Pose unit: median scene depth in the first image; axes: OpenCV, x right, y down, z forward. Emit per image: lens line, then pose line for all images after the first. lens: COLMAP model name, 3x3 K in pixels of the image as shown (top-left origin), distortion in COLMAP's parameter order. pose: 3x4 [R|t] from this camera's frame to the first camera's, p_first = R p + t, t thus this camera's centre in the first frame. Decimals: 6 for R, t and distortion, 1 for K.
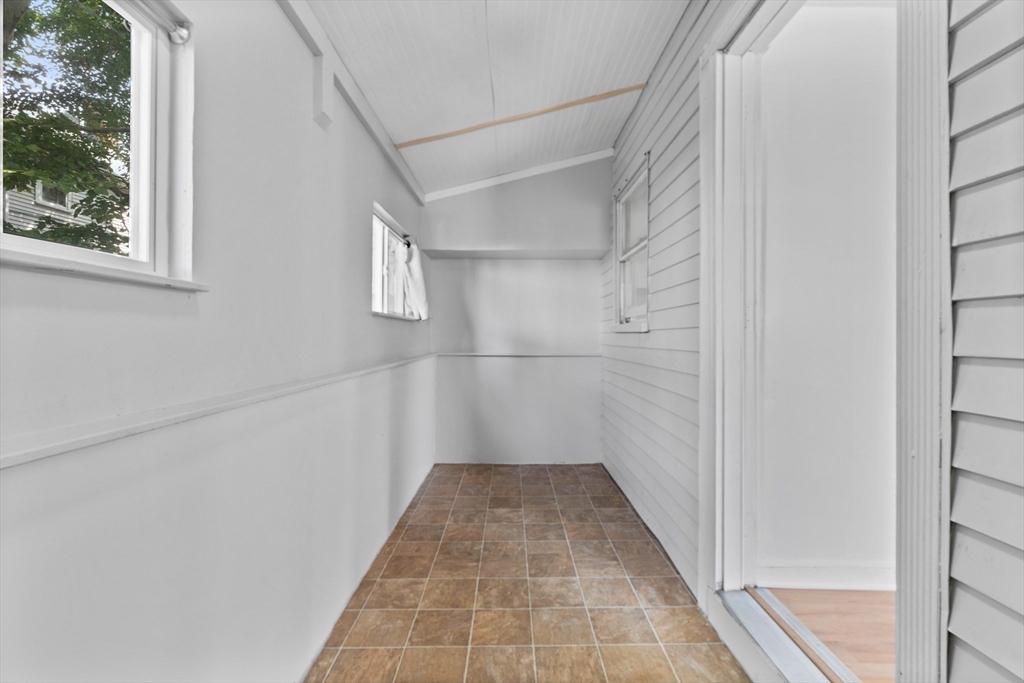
lens RADIAL K [[461.7, 0, 510.1], [0, 461.7, 326.7], [0, 0, 1]] dist [0.004624, -0.000590]
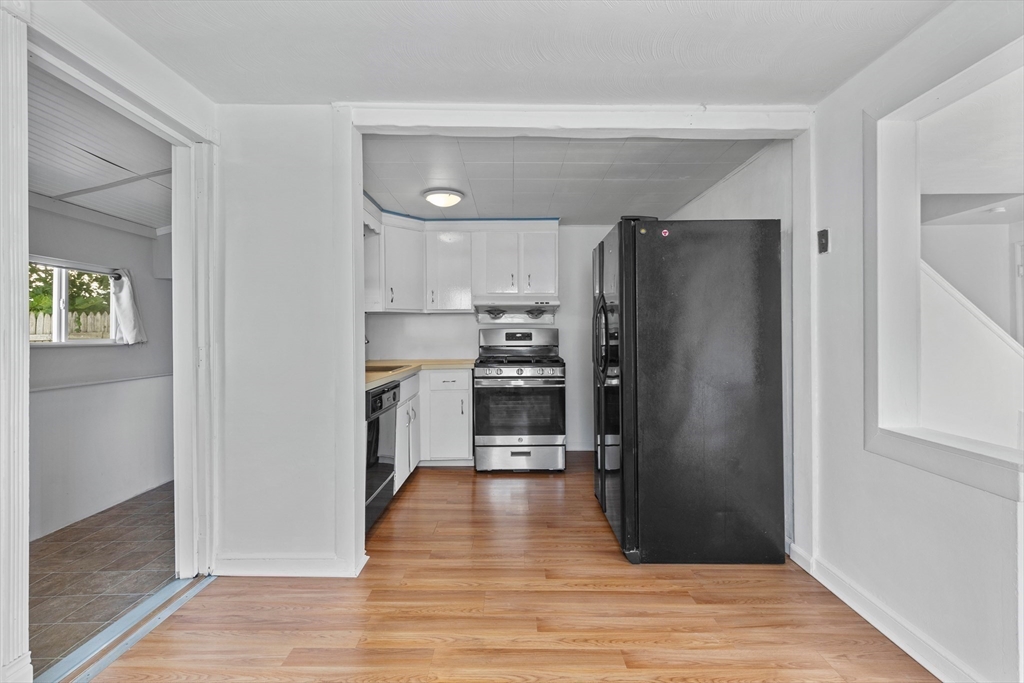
lens RADIAL K [[461.7, 0, 515.5], [0, 461.7, 331.7], [0, 0, 1]] dist [0.004624, -0.000590]
pose [[0.999901, -0.004931, 0.013147, 1.288161], [0.004821, 0.999953, 0.008358, -0.090753], [-0.013188, -0.008293, 0.999879, -0.232234]]
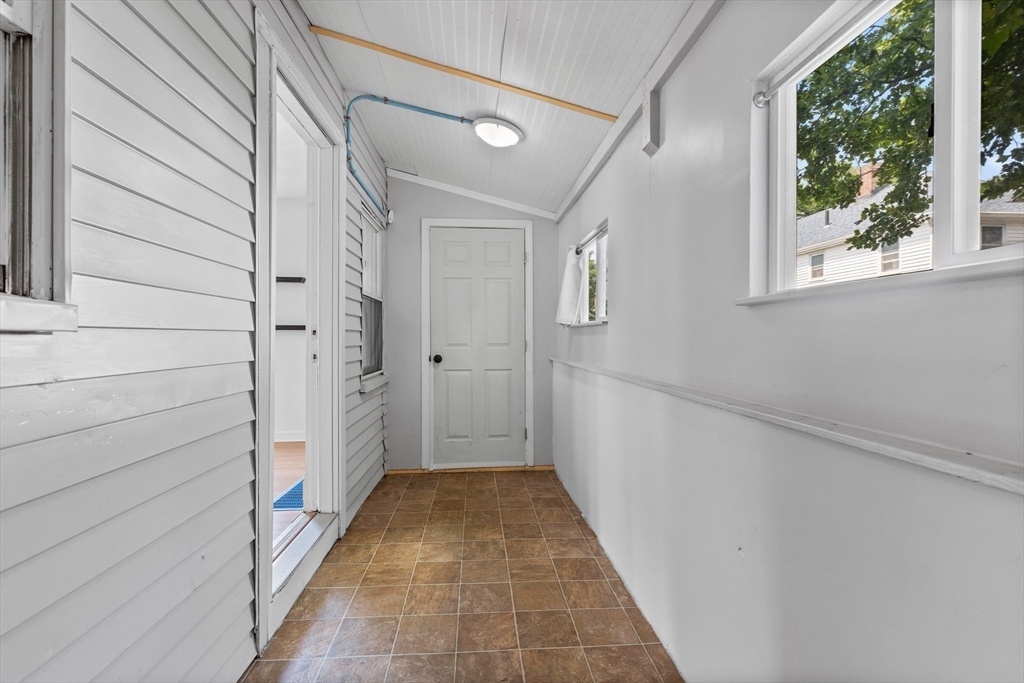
lens RADIAL K [[461.7, 0, 513.6], [0, 461.7, 343.5], [0, 0, 1]] dist [0.004624, -0.000590]
pose [[-0.996257, 0.001453, -0.086432, 0.010036], [0.001944, 0.999982, -0.005598, 0.026521], [0.086423, -0.005745, -0.996242, 1.968614]]
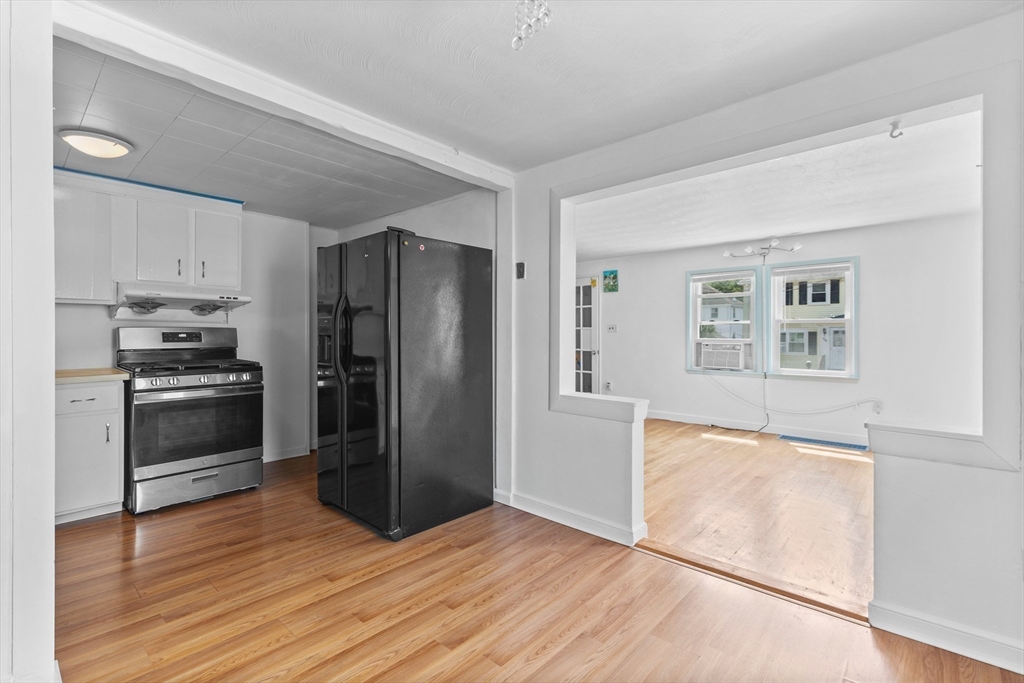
lens RADIAL K [[461.7, 0, 517.1], [0, 461.7, 334.5], [0, 0, 1]] dist [0.004624, -0.000590]
pose [[0.661688, -0.001051, 0.749778, 0.804745], [-0.010314, 0.999892, 0.010503, -0.090713], [-0.749708, -0.014683, 0.661606, -0.169273]]
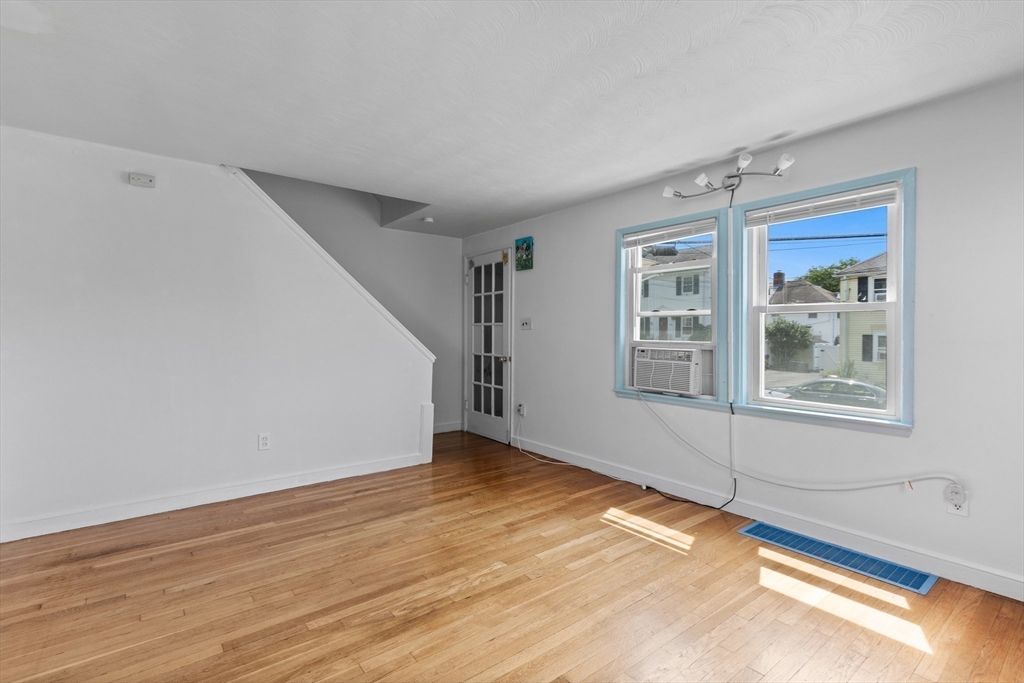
lens RADIAL K [[461.7, 0, 509.6], [0, 461.7, 335.3], [0, 0, 1]] dist [0.004624, -0.000590]
pose [[0.780961, 0.002513, 0.624575, 2.541884], [-0.014402, 0.999798, 0.013986, -0.081745], [-0.624414, -0.019917, 0.780839, -0.179297]]
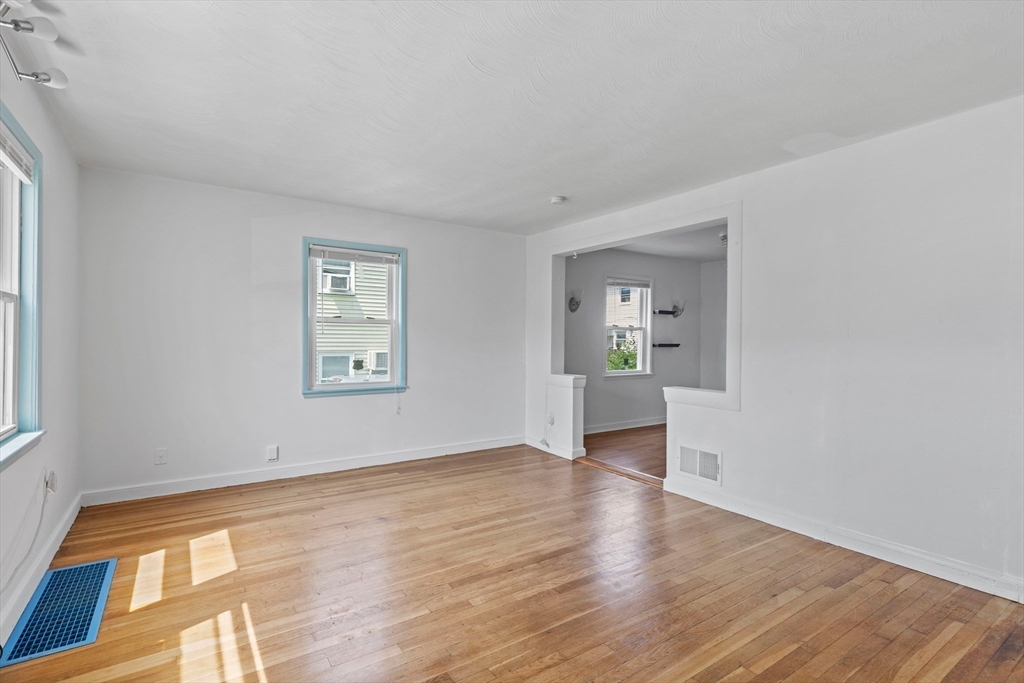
lens RADIAL K [[478.9, 0, 504.8], [0, 478.9, 339.5], [0, 0, 1]] dist [-0.002416, -0.000245]
pose [[-0.825914, -0.006445, -0.563760, 3.958375], [-0.001064, 0.999951, -0.009873, -0.048237], [0.563796, -0.007555, -0.825880, 1.878732]]
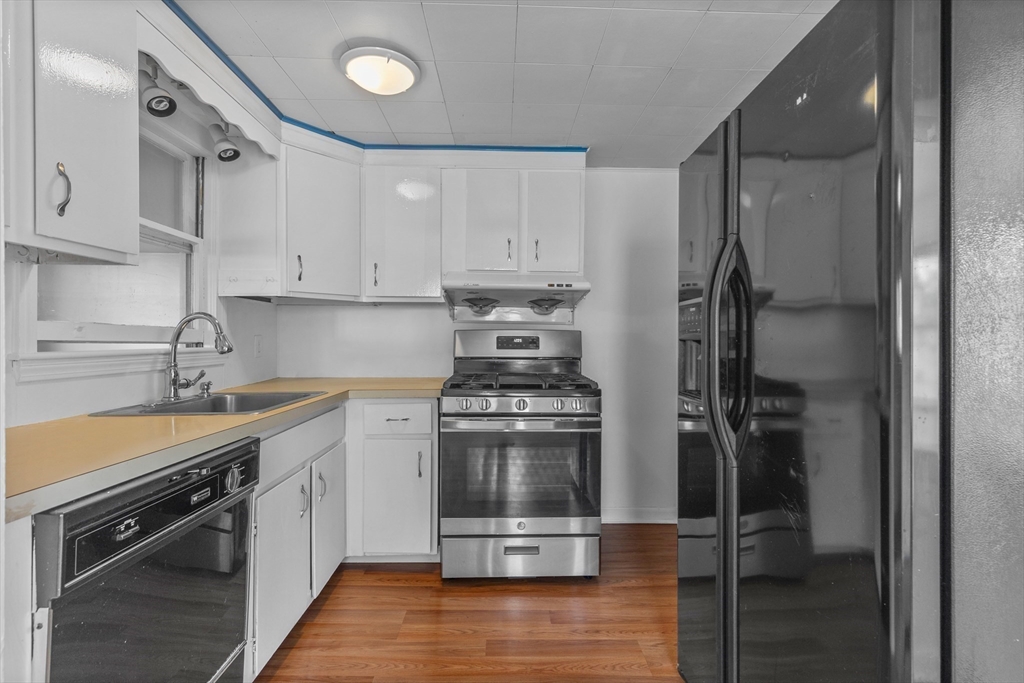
lens RADIAL K [[461.7, 0, 508.3], [0, 461.7, 341.7], [0, 0, 1]] dist [0.004624, -0.000590]
pose [[0.999832, 0.005329, 0.017546, 1.279677], [-0.005575, 0.999886, 0.014038, -0.068854], [-0.017469, -0.014133, 0.999748, 0.689792]]
